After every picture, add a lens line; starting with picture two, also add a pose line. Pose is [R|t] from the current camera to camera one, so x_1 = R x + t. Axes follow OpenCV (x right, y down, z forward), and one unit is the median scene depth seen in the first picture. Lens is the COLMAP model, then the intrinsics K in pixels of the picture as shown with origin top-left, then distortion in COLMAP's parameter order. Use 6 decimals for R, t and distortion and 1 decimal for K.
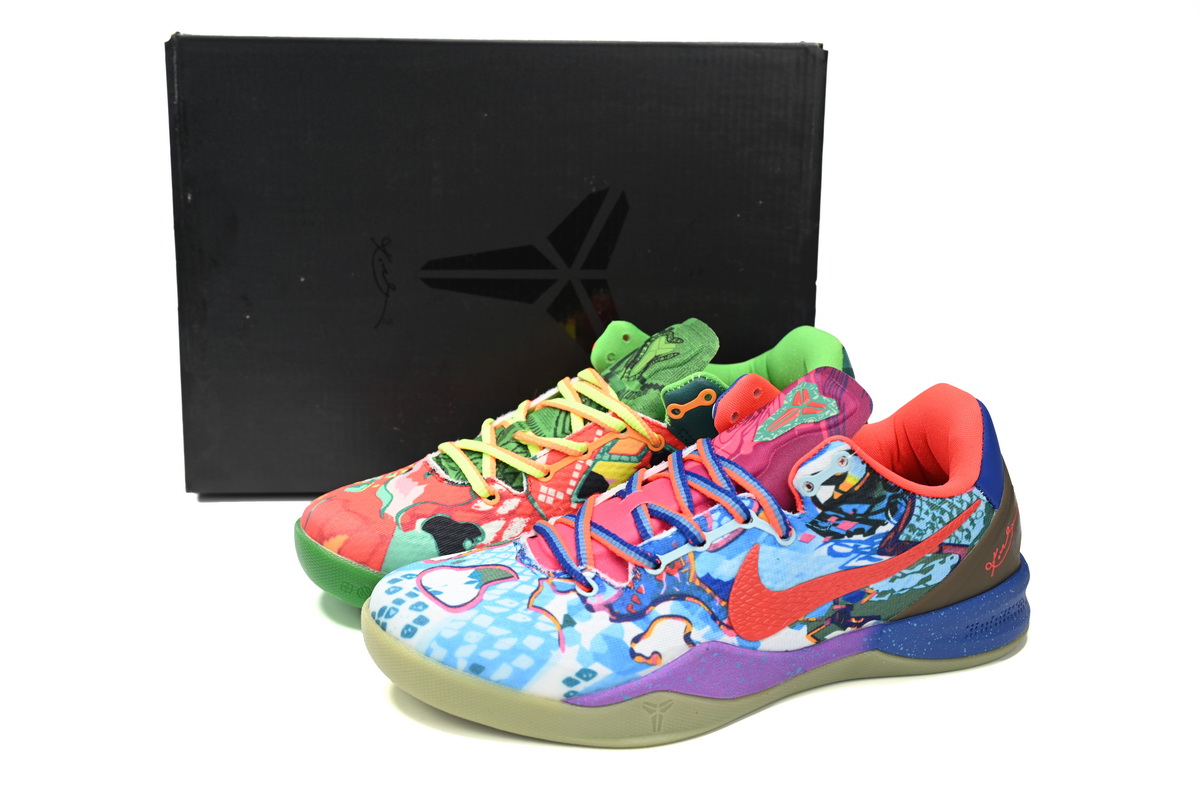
lens RADIAL K [[1391.8, 0, 600.3], [0, 1391.8, 400.9], [0, 0, 1]] dist [-0.030987, 0.000000]
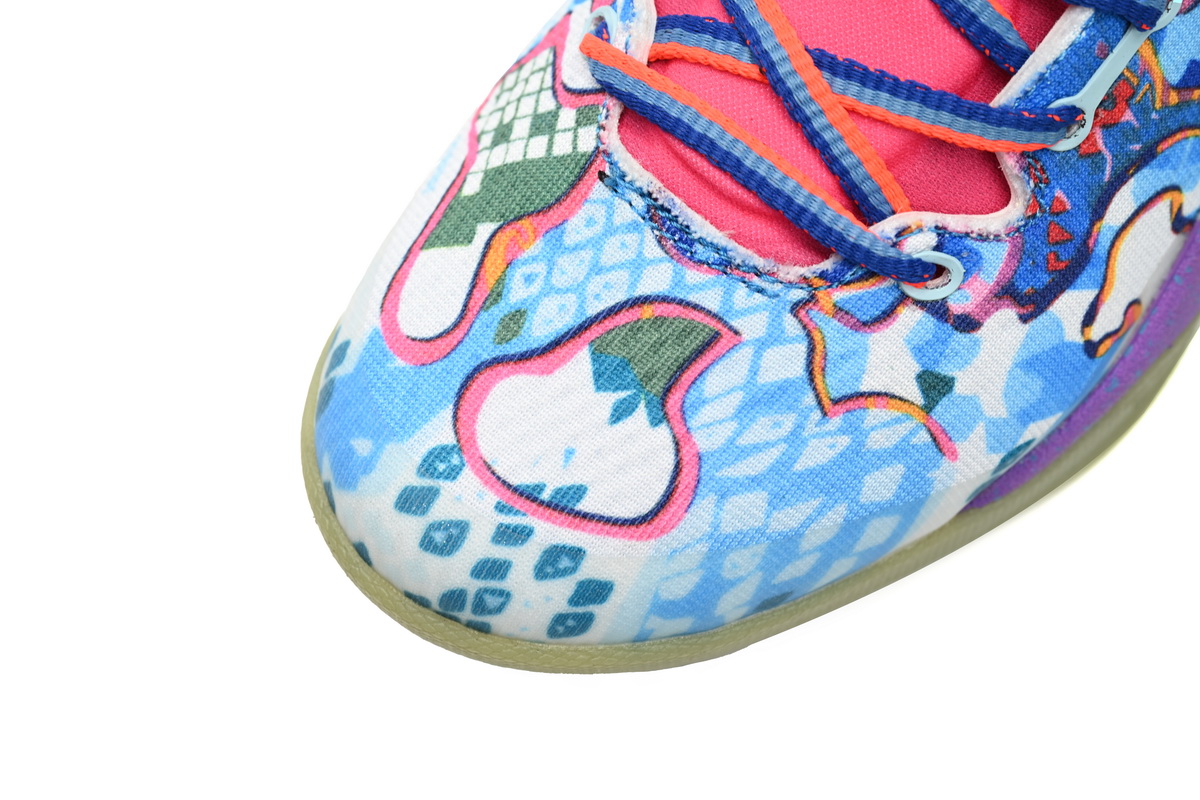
lens RADIAL K [[2337.9, 0, 600.6], [0, 2337.9, 398.5], [0, 0, 1]] dist [0.017111, 0.000000]
pose [[0.837438, -0.538276, 0.094638, -0.152340], [0.238686, 0.515983, 0.822673, -0.359819], [-0.491657, -0.666349, 0.560582, 0.668419]]
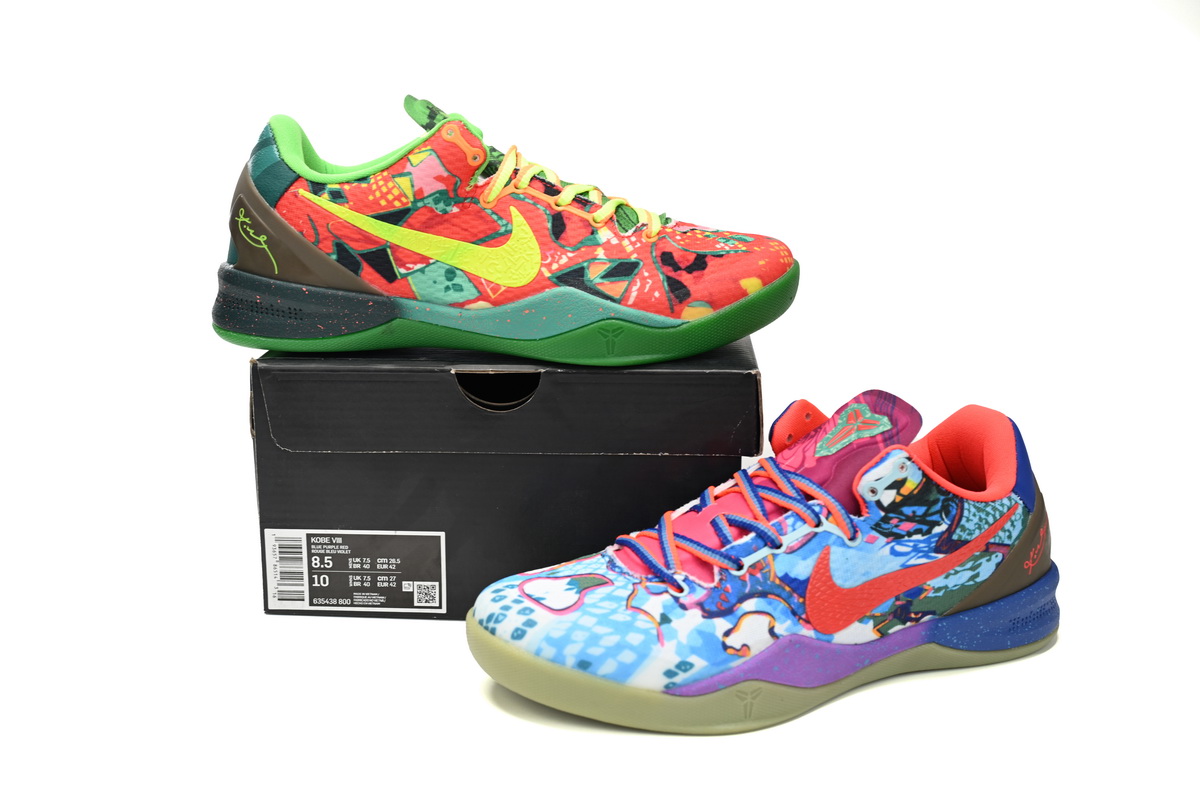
lens RADIAL K [[1391.8, 0, 599.4], [0, 1391.8, 395.7], [0, 0, 1]] dist [-0.030987, 0.000000]
pose [[0.998011, -0.024036, 0.058273, -0.129427], [0.028218, 0.997002, -0.072044, 0.058302], [-0.056367, 0.073545, 0.995698, -0.097845]]
